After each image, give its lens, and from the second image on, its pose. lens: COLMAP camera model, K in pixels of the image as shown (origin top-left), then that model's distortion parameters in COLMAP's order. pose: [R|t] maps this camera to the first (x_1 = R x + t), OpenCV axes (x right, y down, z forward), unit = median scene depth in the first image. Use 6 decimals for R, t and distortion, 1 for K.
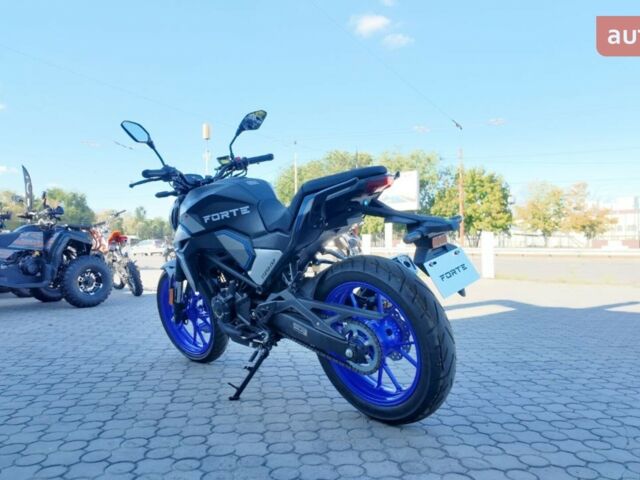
lens RADIAL K [[504.6, 0, 306.2], [0, 504.6, 245.0], [0, 0, 1]] dist [0.071484, -0.109872]
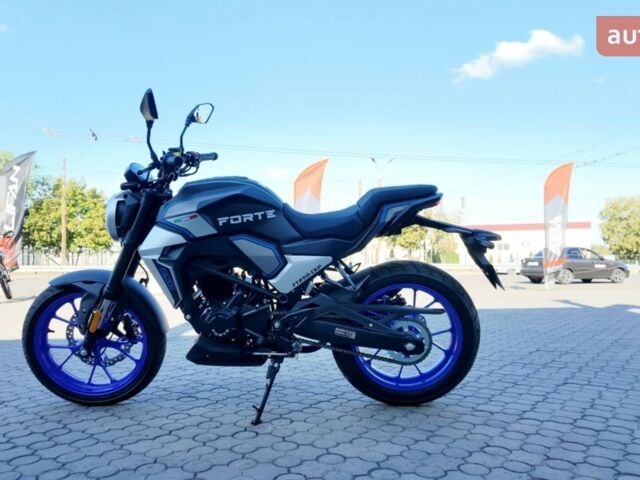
lens RADIAL K [[504.6, 0, 334.4], [0, 504.6, 241.7], [0, 0, 1]] dist [0.071484, -0.109872]
pose [[0.704154, 0.026802, 0.709541, -0.691025], [0.002288, 0.999196, -0.040014, 0.019779], [-0.710044, 0.029799, 0.703527, 0.258756]]
